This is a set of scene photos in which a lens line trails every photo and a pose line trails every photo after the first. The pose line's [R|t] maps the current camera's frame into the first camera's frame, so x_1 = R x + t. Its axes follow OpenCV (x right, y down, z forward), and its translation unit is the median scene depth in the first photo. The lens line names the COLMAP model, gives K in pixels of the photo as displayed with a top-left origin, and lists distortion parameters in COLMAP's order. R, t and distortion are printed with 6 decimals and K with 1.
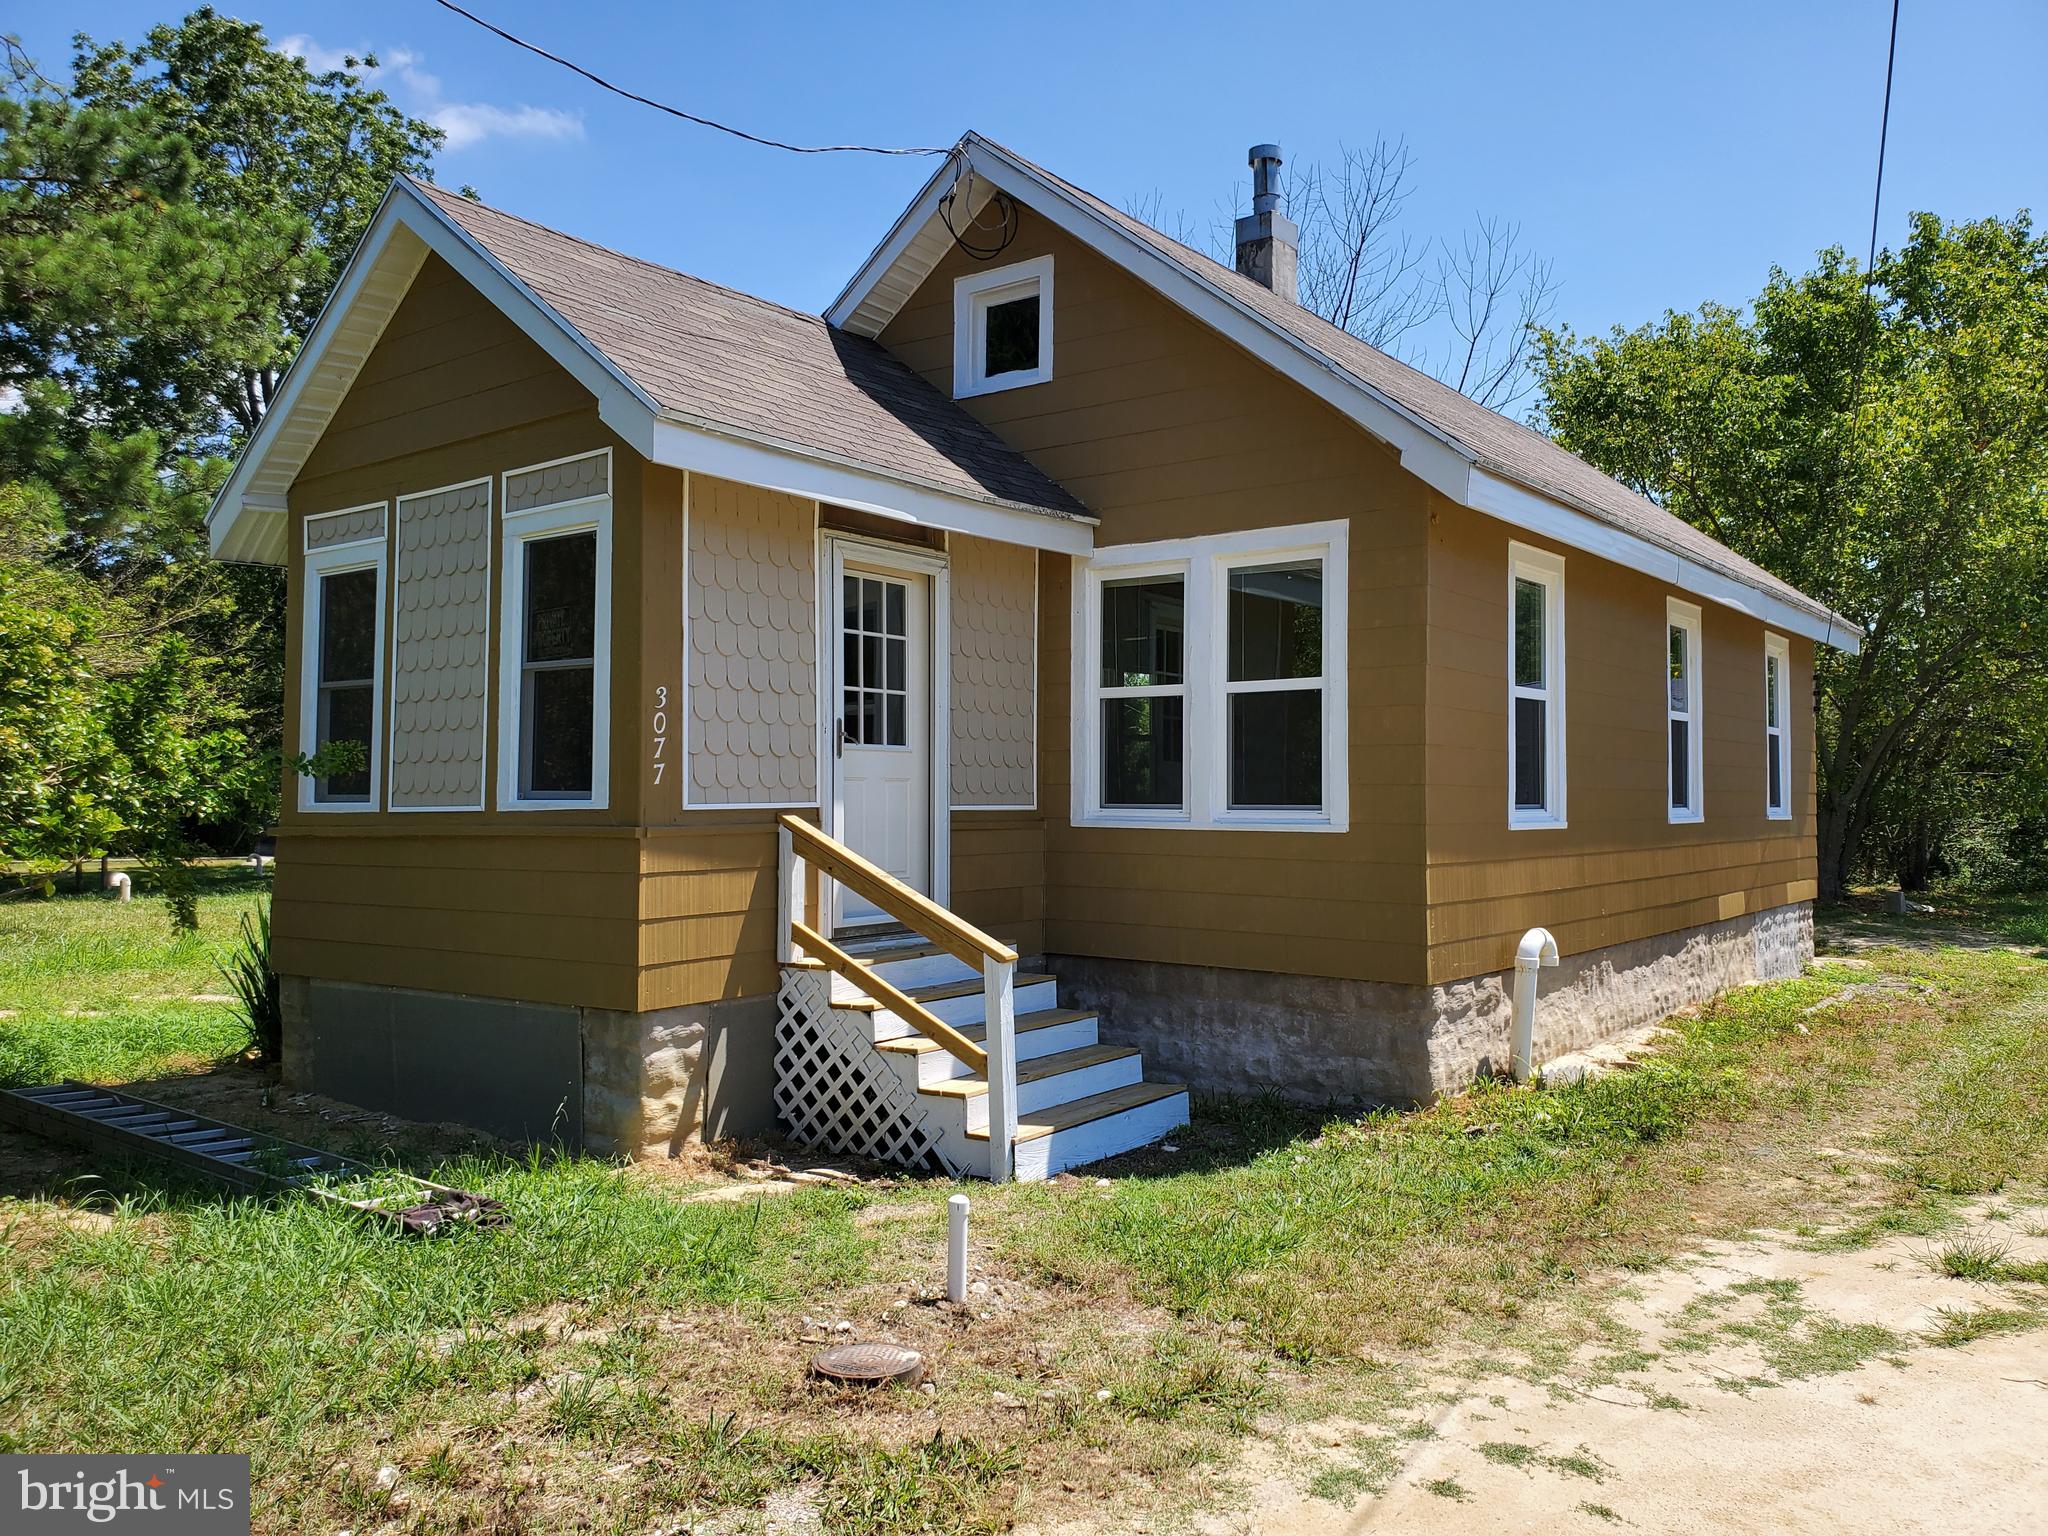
lens RADIAL K [[1589.7, 0, 1026.4], [0, 1589.7, 740.8], [0, 0, 1]] dist [0.003421, -0.000819]
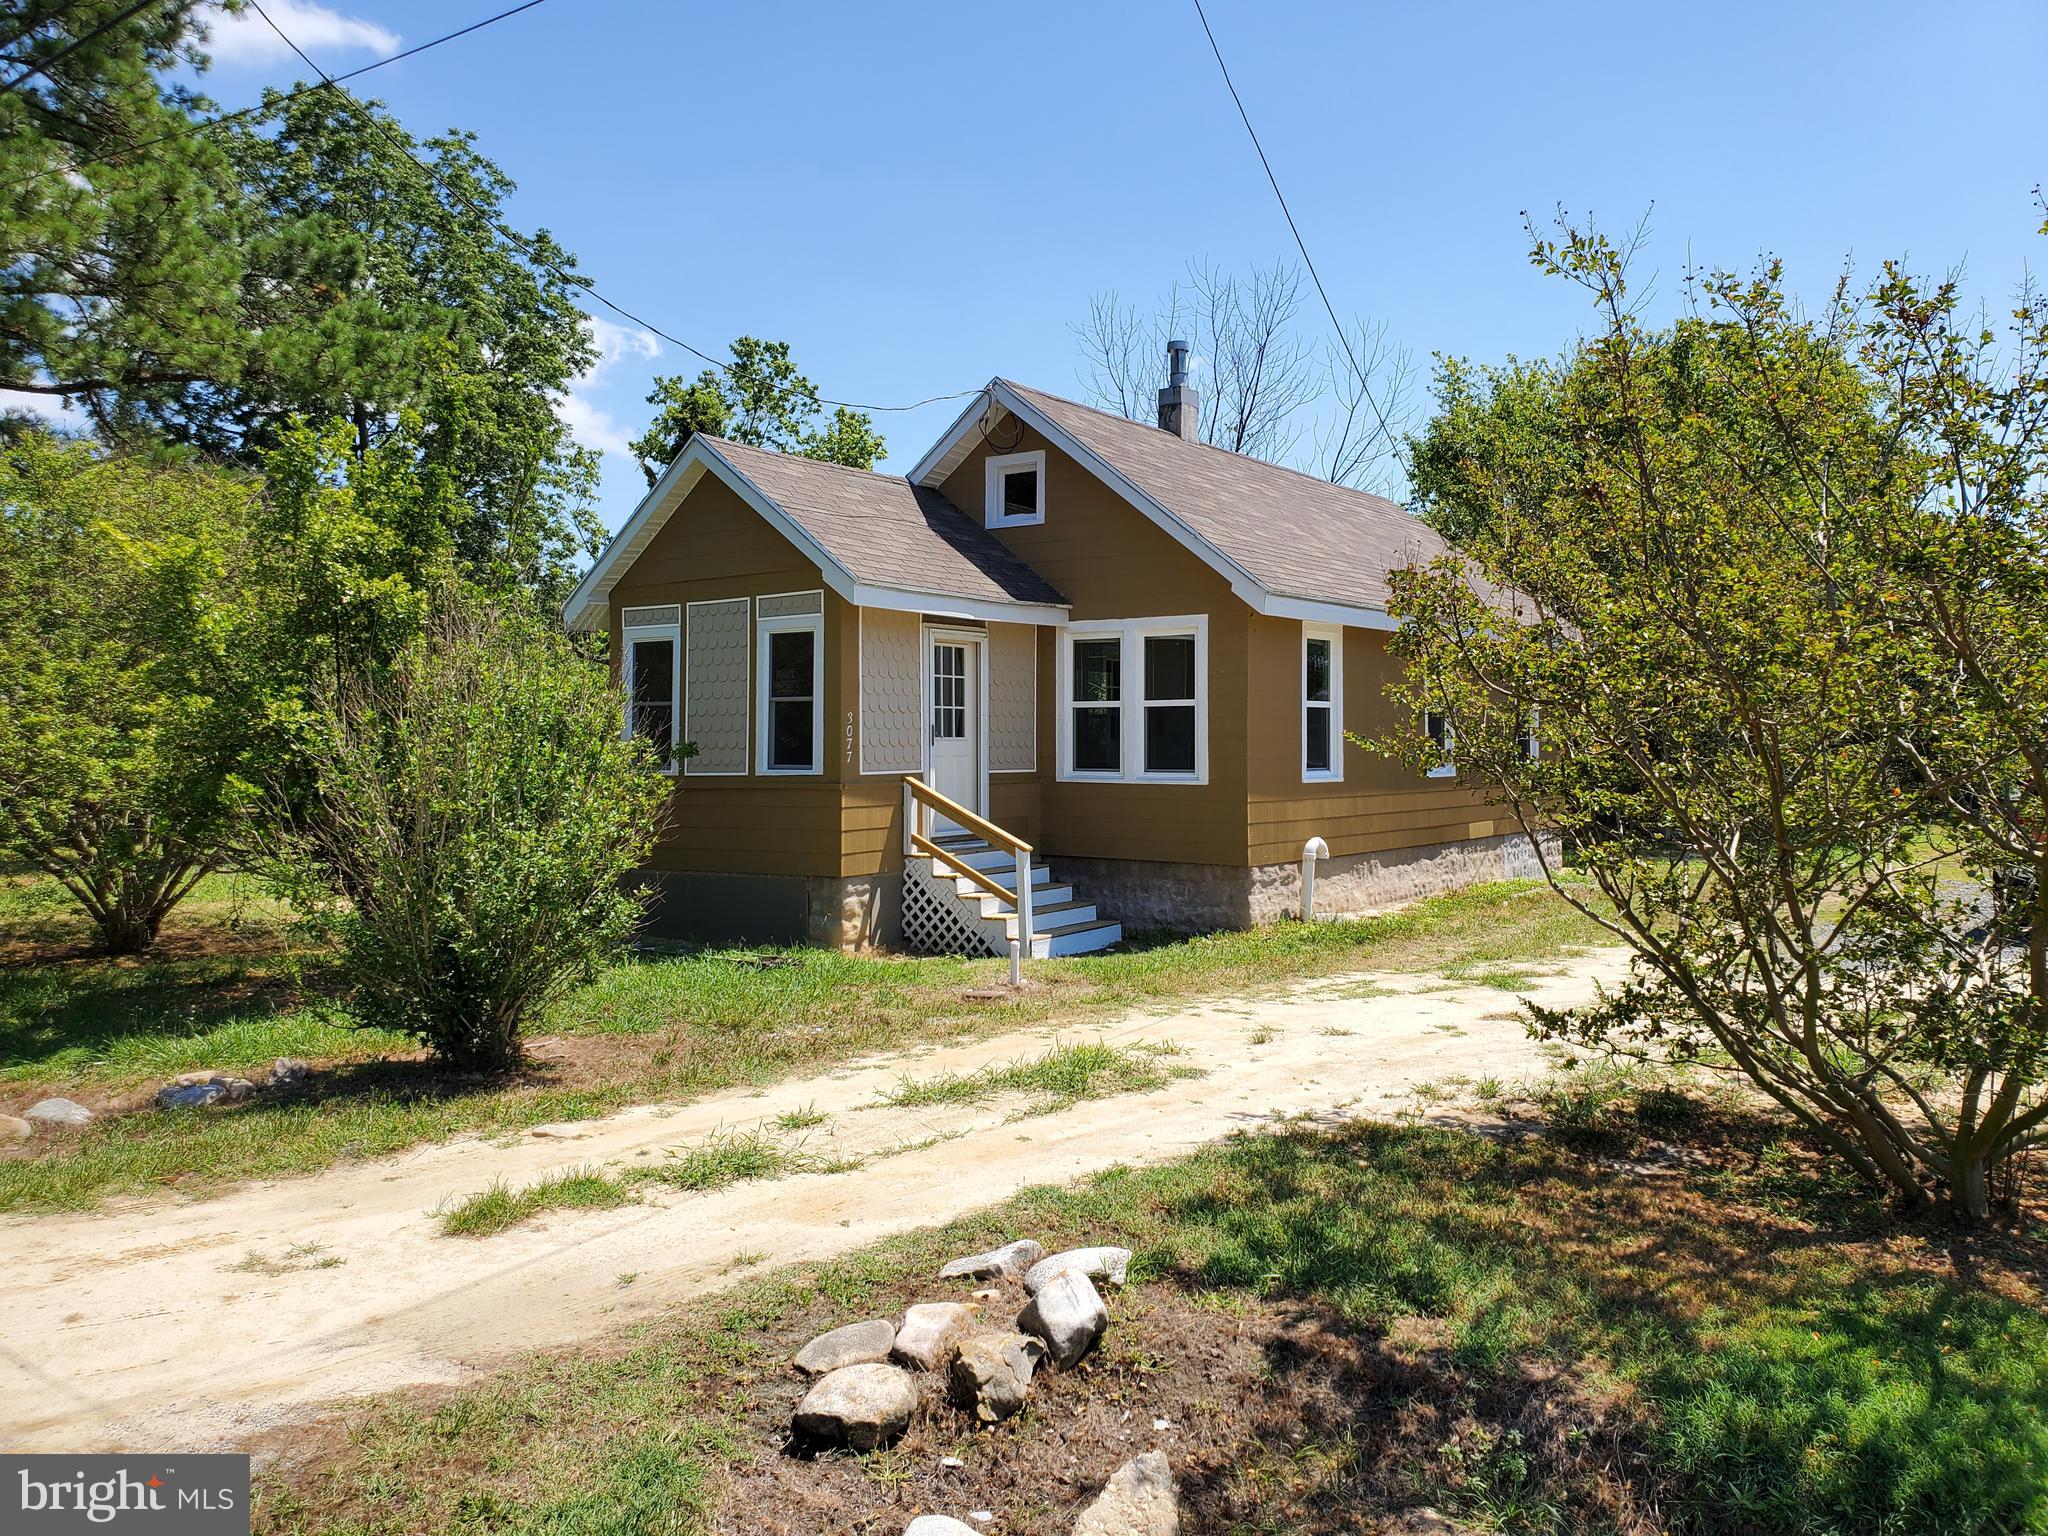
lens RADIAL K [[1589.7, 0, 1026.4], [0, 1589.7, 740.8], [0, 0, 1]] dist [0.003421, -0.000819]
pose [[0.999772, -0.003232, 0.021105, -0.045853], [0.002535, 0.999454, 0.032946, -0.053765], [-0.021200, -0.032885, 0.999234, -0.823255]]
